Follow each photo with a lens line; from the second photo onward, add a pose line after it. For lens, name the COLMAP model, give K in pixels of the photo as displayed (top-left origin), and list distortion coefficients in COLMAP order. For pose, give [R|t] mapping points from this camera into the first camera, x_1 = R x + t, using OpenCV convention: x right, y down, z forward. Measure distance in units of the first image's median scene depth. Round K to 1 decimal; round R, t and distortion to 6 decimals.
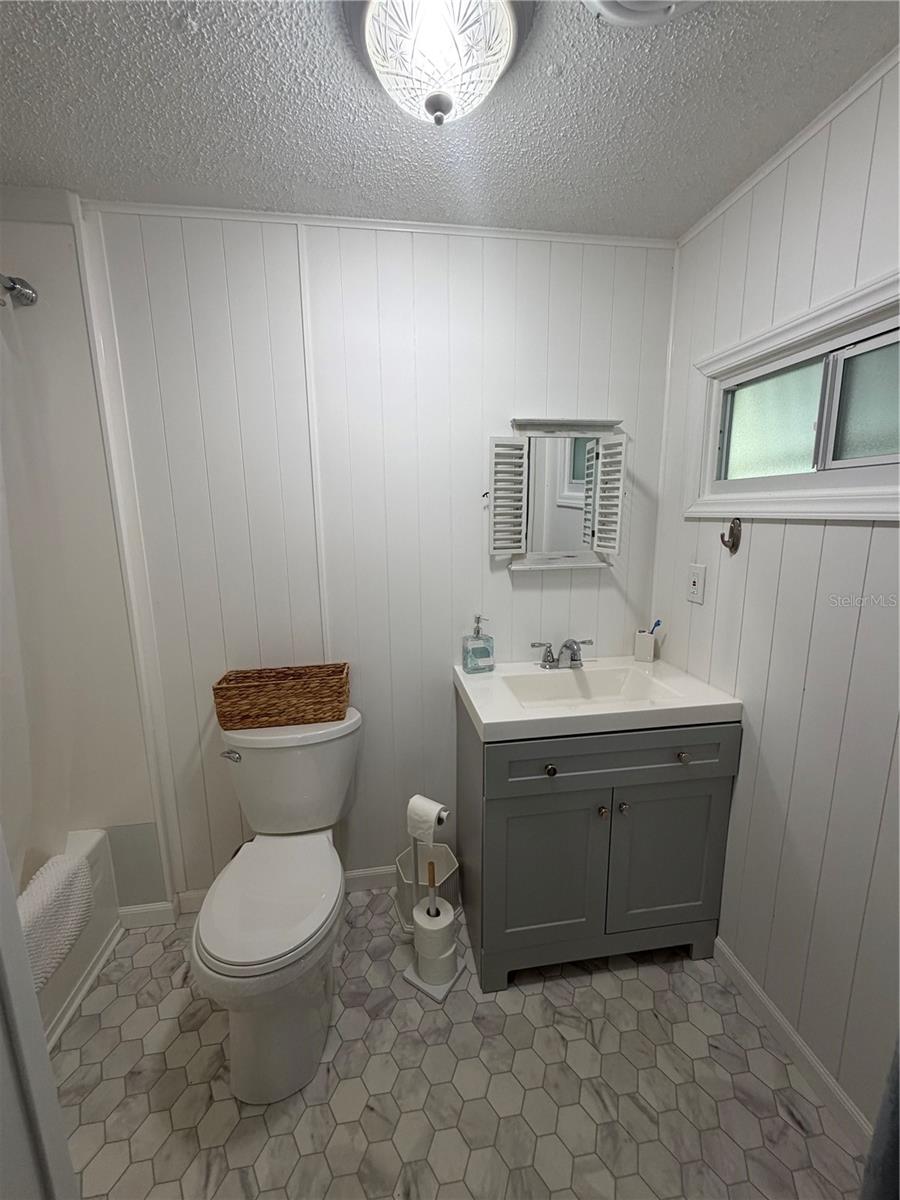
lens RADIAL K [[476.9, 0, 446.4], [0, 476.9, 600.4], [0, 0, 1]] dist [-0.001931, 0.000497]
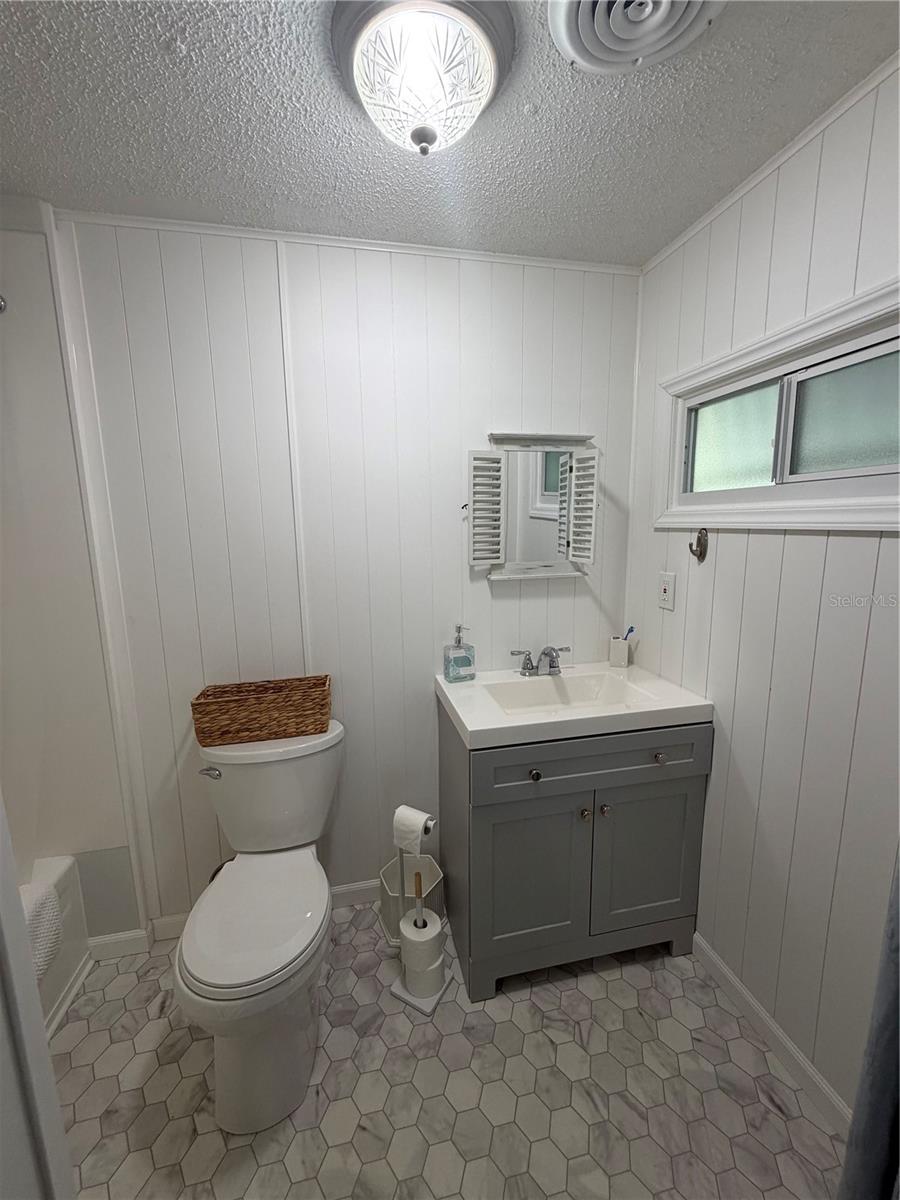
lens RADIAL K [[476.9, 0, 446.4], [0, 476.9, 600.2], [0, 0, 1]] dist [-0.001931, 0.000497]
pose [[0.997841, -0.013607, 0.064254, -0.029383], [0.015102, 0.999625, -0.022831, 0.002038], [-0.063920, 0.023752, 0.997672, -0.014347]]
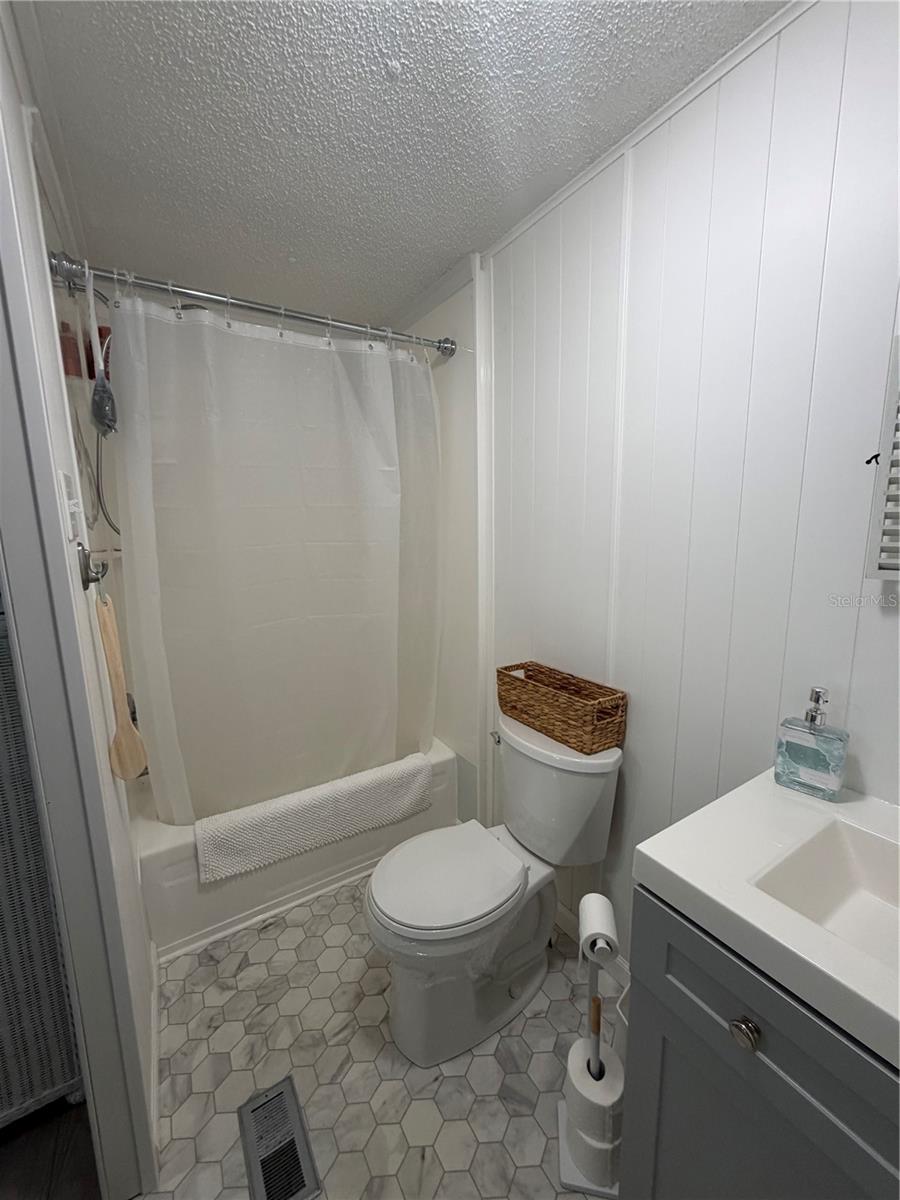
lens RADIAL K [[476.9, 0, 450.3], [0, 476.9, 599.7], [0, 0, 1]] dist [-0.001931, 0.000497]
pose [[0.401077, 0.156197, -0.902629, 0.432345], [-0.158647, 0.982310, 0.099492, -0.063301], [0.902202, 0.103295, 0.418762, 0.463400]]
